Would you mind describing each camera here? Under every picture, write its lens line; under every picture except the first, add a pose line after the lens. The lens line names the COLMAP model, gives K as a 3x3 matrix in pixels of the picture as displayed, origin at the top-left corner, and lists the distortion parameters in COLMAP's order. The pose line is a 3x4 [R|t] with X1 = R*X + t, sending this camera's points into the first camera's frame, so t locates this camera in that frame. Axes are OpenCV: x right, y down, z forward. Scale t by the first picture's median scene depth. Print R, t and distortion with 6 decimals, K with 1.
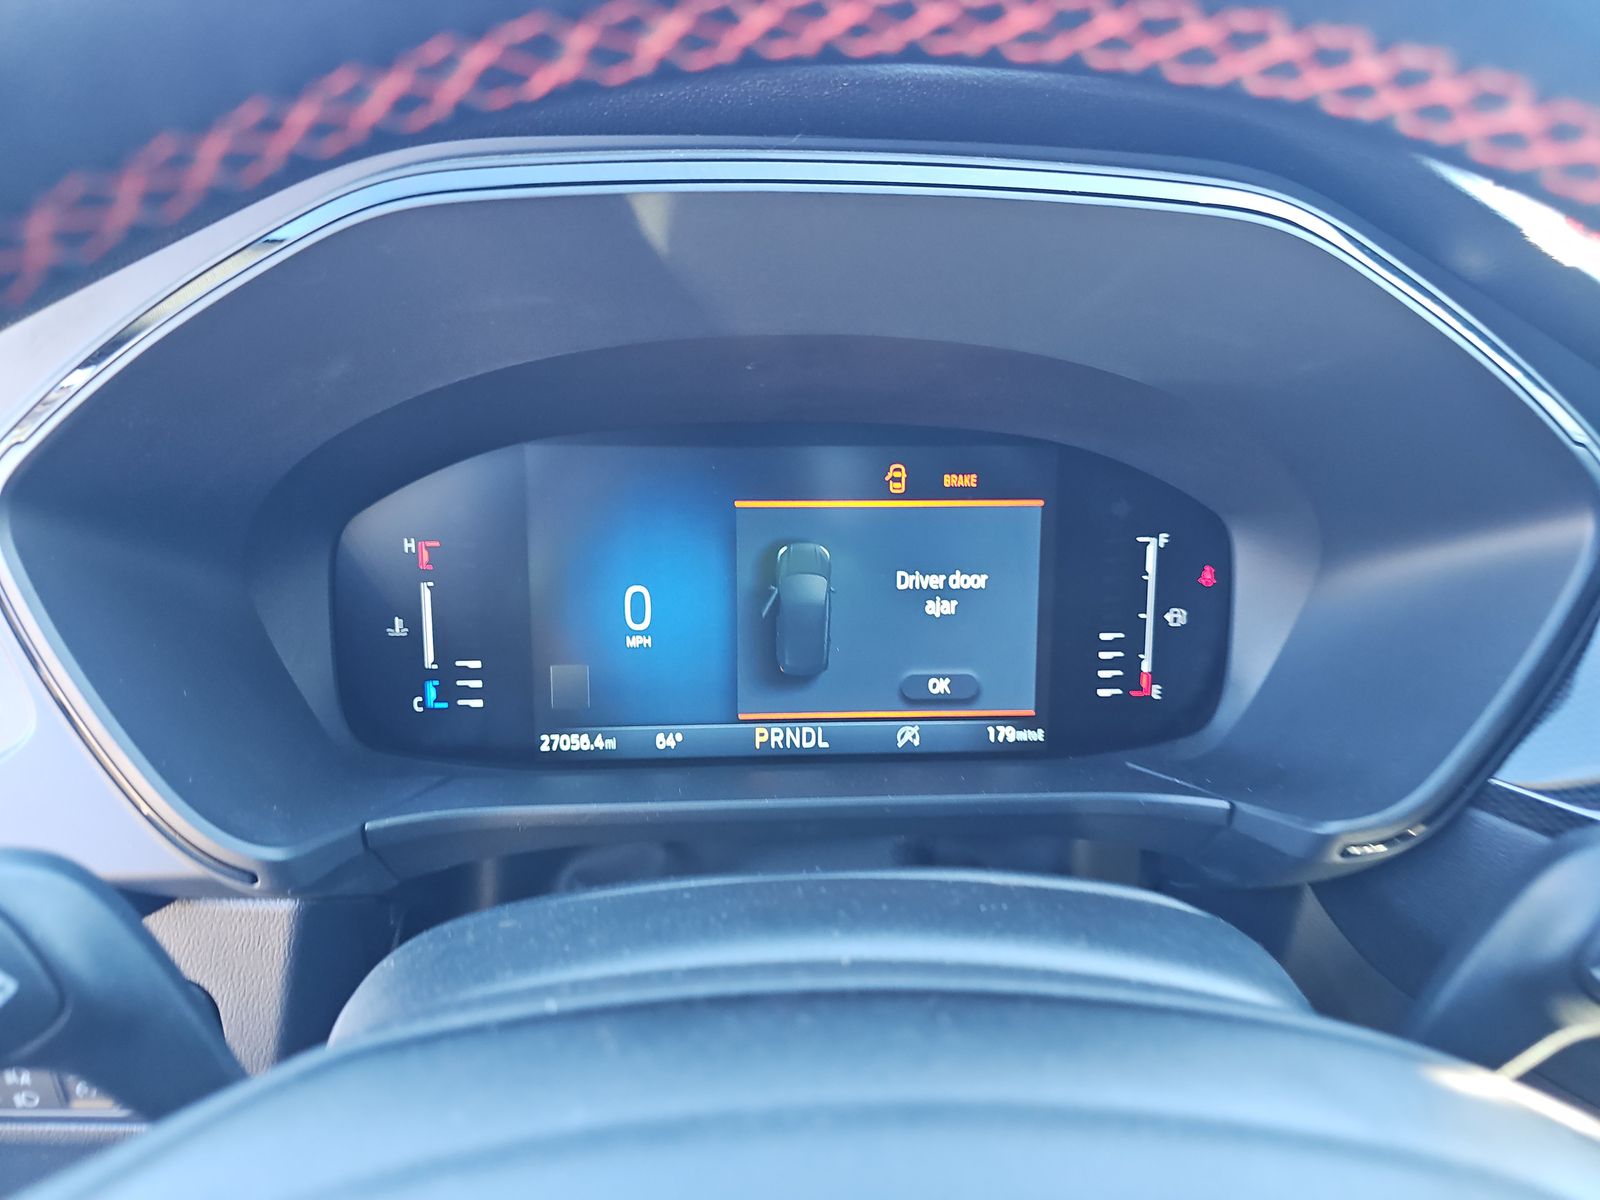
lens RADIAL K [[1073.5, 0, 798.9], [0, 1073.5, 604.3], [0, 0, 1]] dist [0.011539, -0.028207]
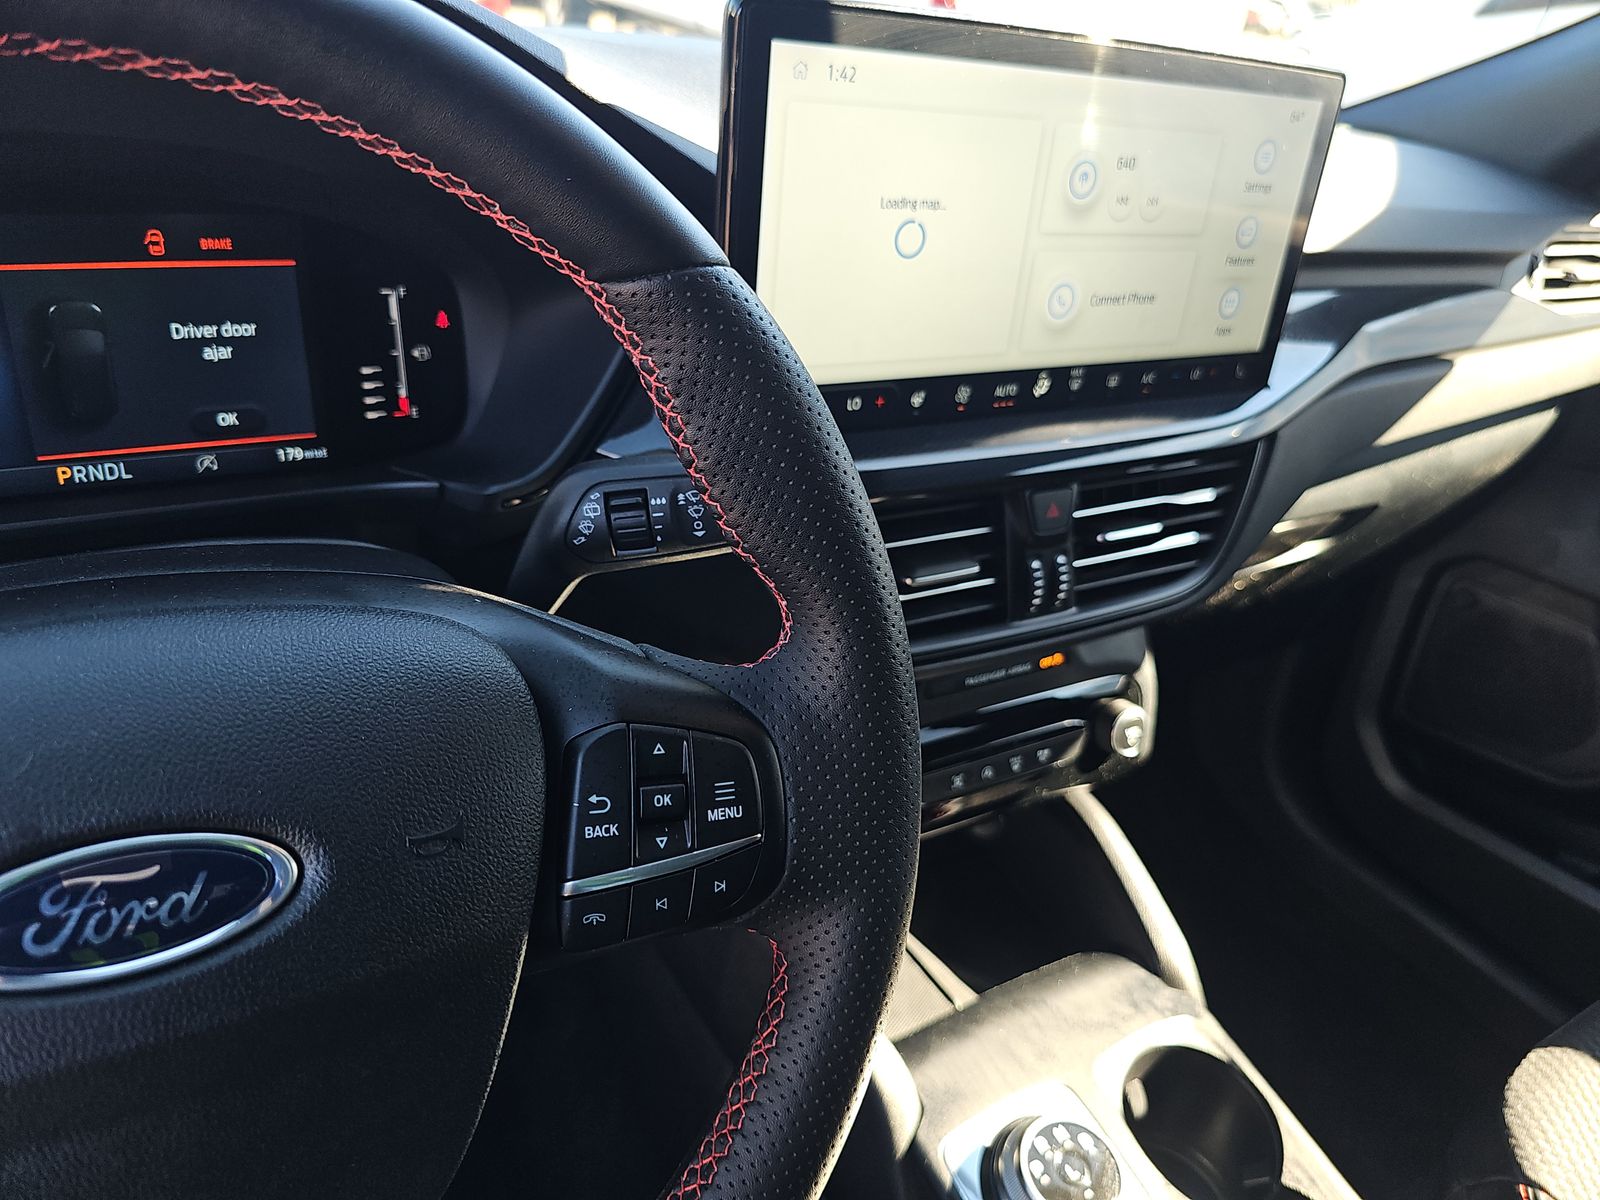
lens RADIAL K [[1073.5, 0, 790.0], [0, 1073.5, 594.8], [0, 0, 1]] dist [0.011539, -0.028207]
pose [[0.887095, -0.142917, 0.438904, 0.134358], [0.042986, 0.972306, 0.229724, 0.016978], [-0.459580, -0.184920, 0.868672, -0.394036]]
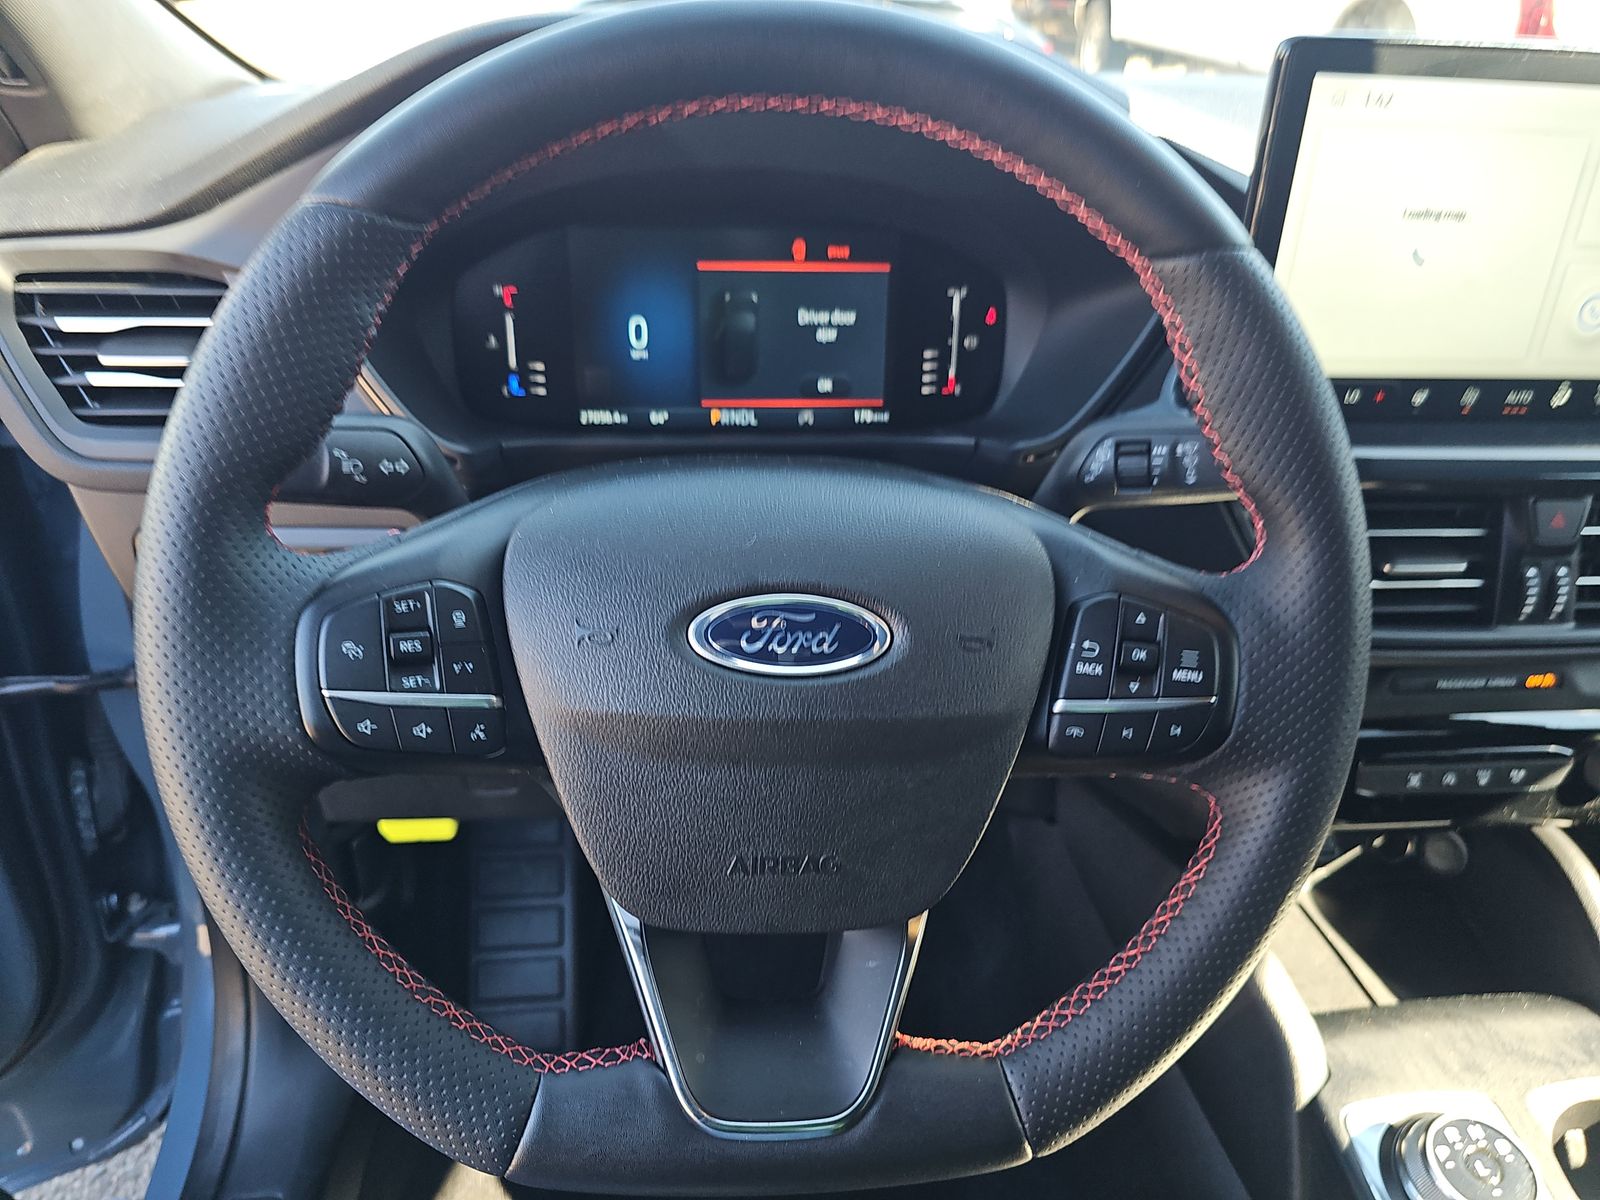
lens RADIAL K [[1073.5, 0, 788.4], [0, 1073.5, 610.7], [0, 0, 1]] dist [0.011539, -0.028207]
pose [[0.999042, -0.002400, 0.043686, 0.003562], [-0.006261, 0.980373, 0.197050, 0.091542], [-0.043302, -0.197135, 0.979420, -0.662615]]
